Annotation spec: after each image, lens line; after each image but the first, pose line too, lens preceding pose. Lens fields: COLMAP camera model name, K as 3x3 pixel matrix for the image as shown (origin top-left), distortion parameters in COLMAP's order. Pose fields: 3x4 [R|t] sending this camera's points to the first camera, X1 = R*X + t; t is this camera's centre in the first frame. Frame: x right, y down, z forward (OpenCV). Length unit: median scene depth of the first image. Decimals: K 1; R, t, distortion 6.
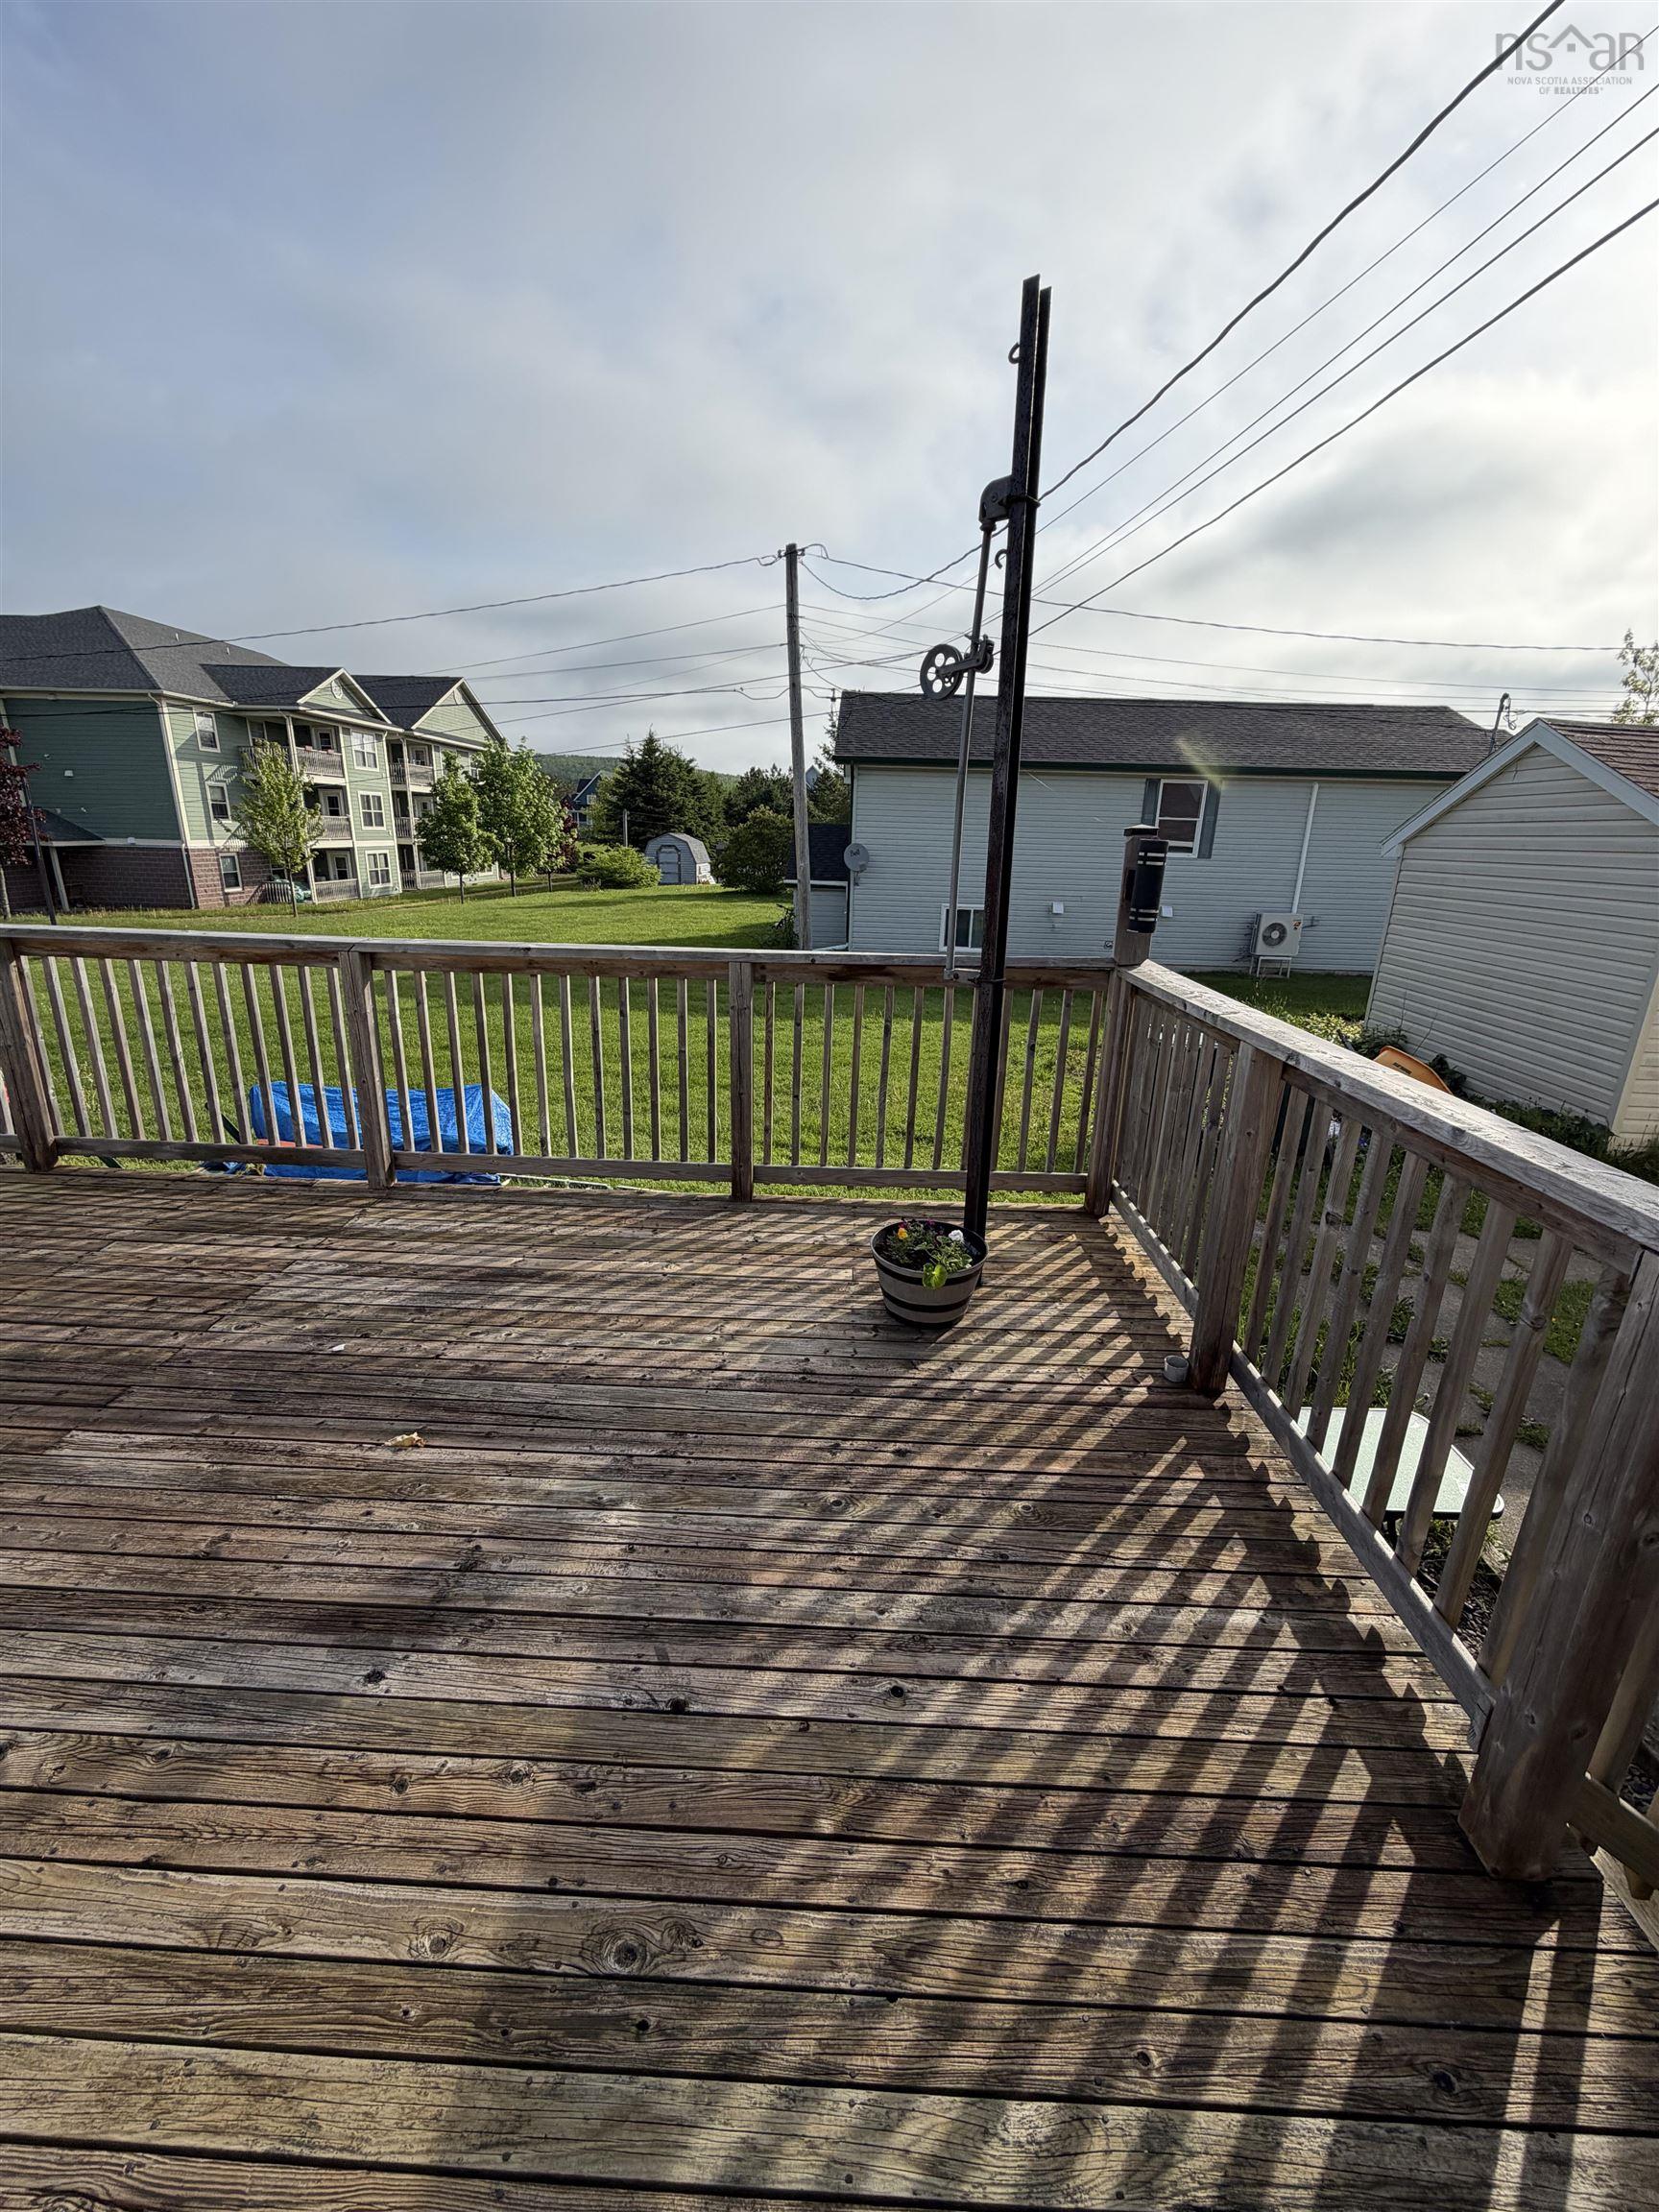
lens RADIAL K [[881.1, 0, 828.5], [0, 881.1, 1098.7], [0, 0, 1]] dist [-0.002459, 0.000801]
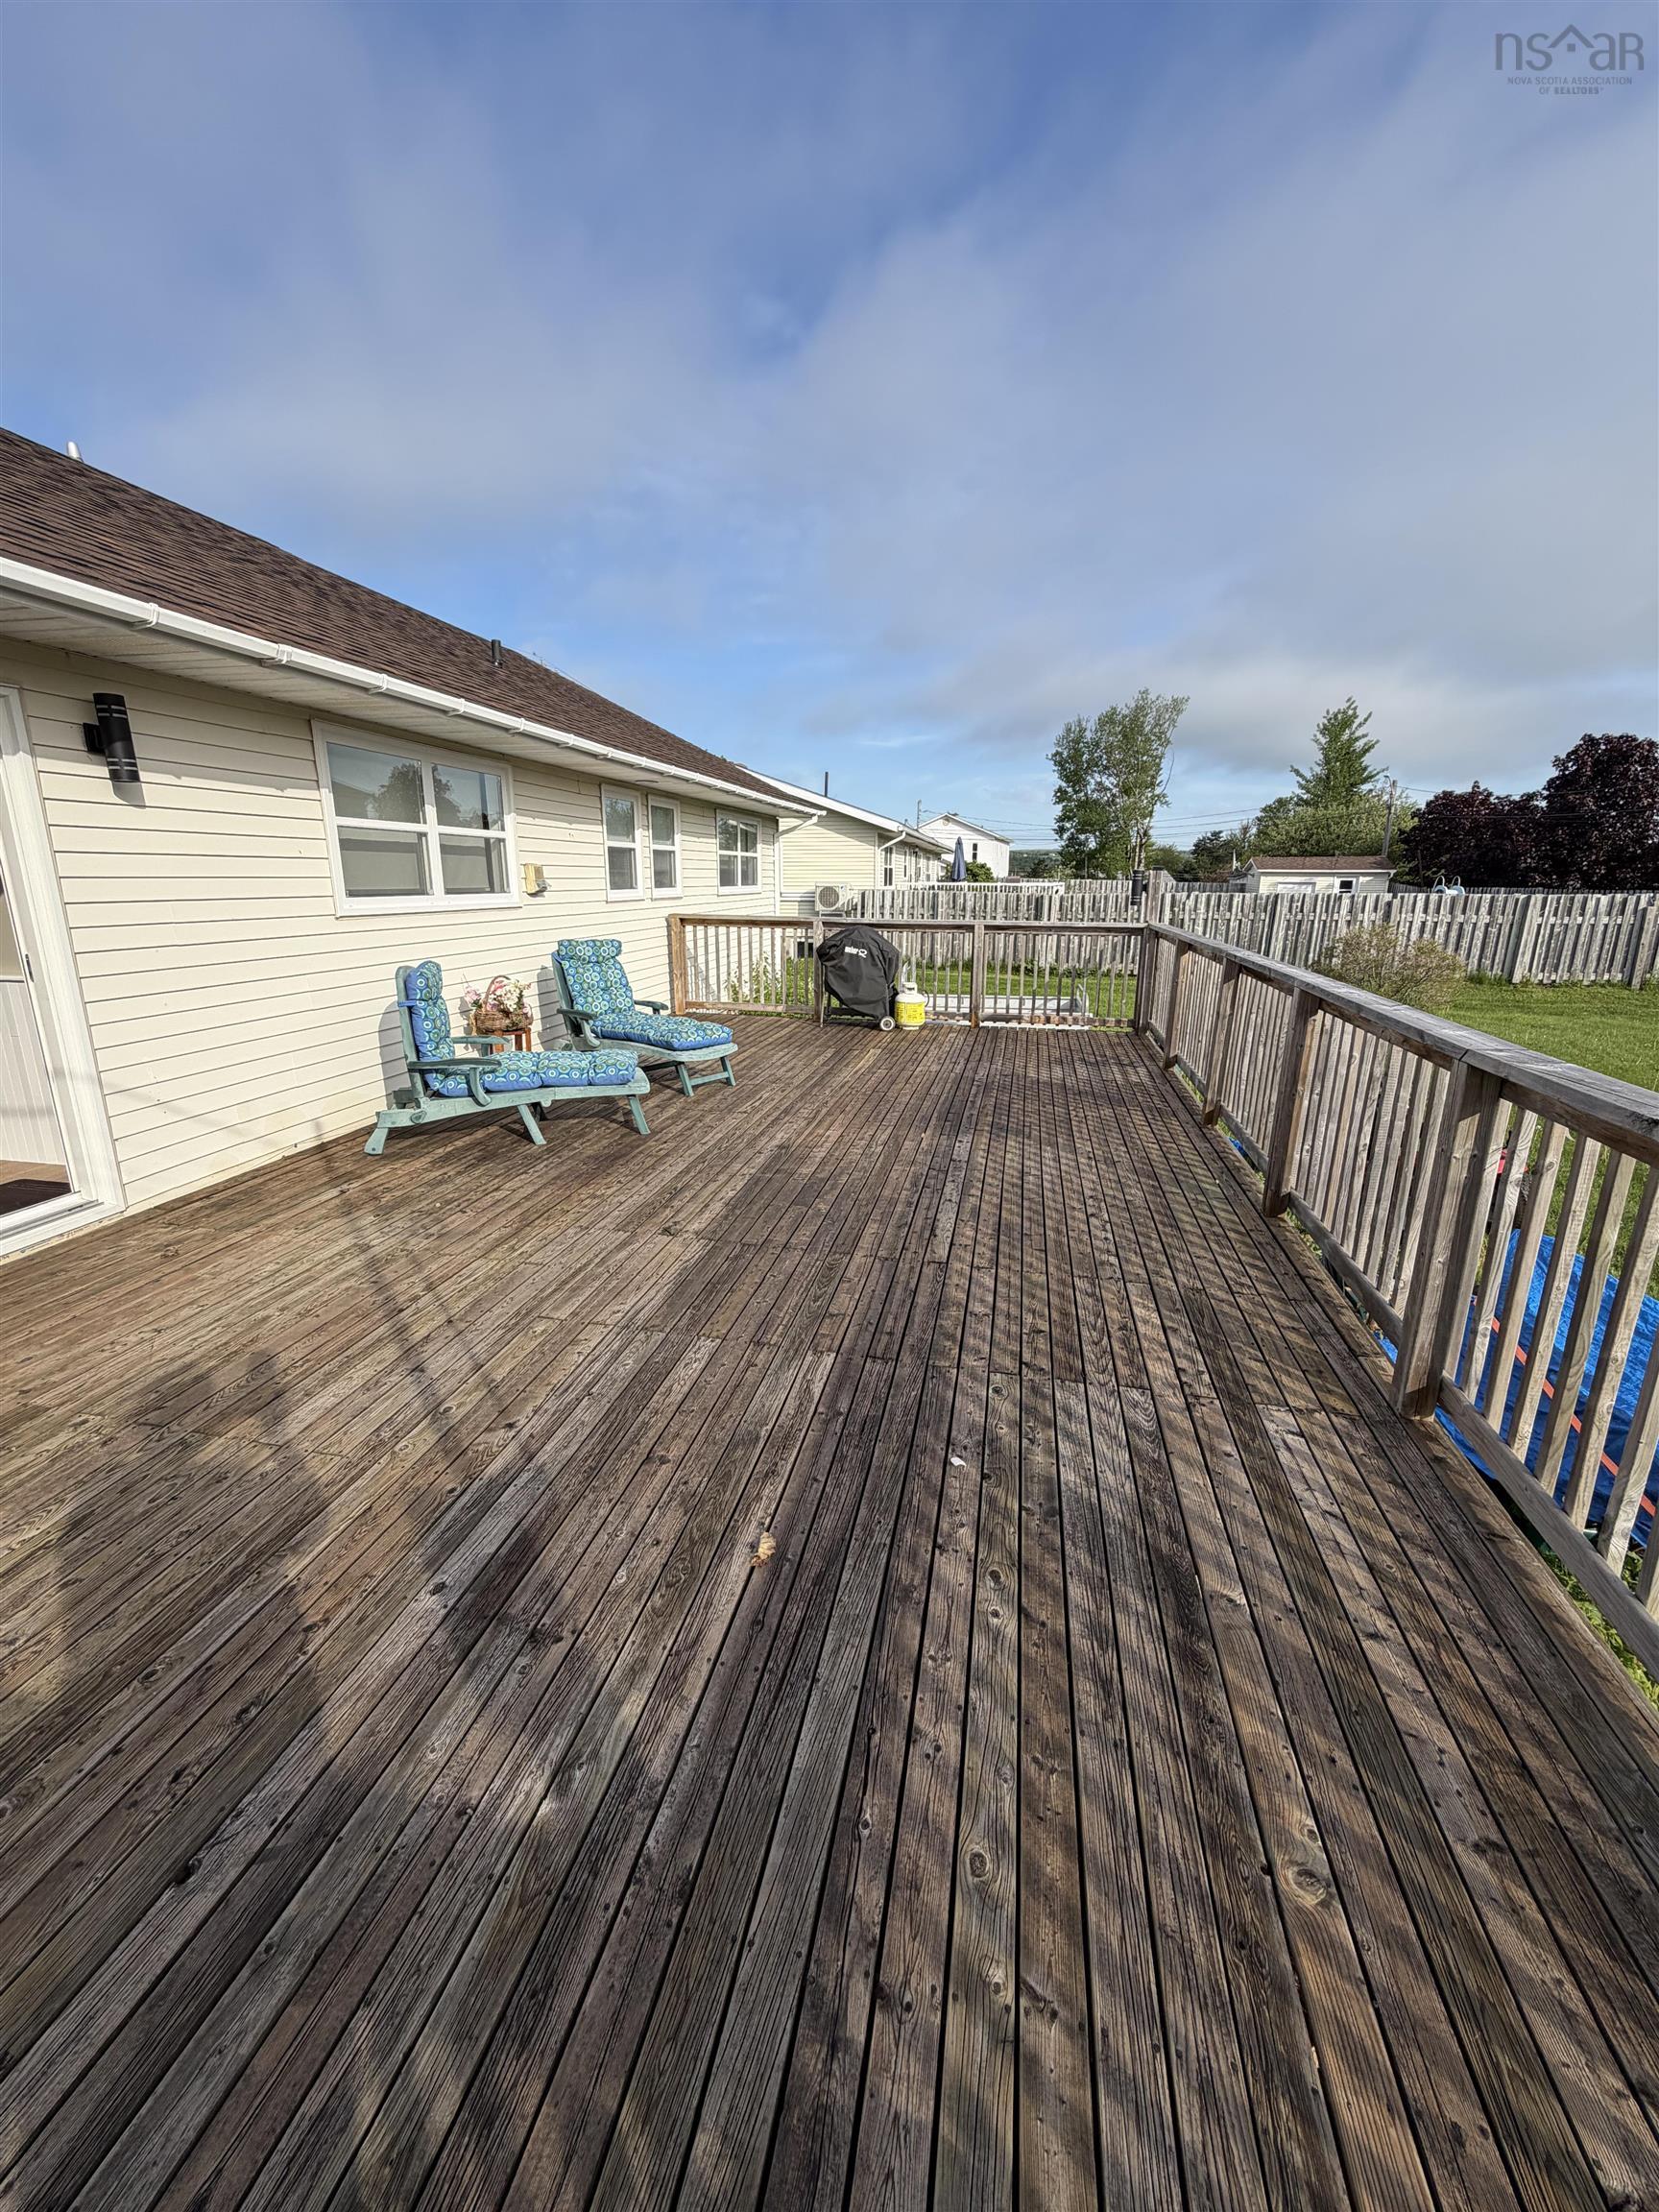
lens RADIAL K [[881.1, 0, 828.5], [0, 881.1, 1098.7], [0, 0, 1]] dist [-0.002459, 0.000801]
pose [[-0.177529, 0.214510, -0.960452, 0.186119], [-0.296238, 0.919040, 0.260017, -0.197219], [0.938470, 0.330683, -0.099610, 0.728437]]
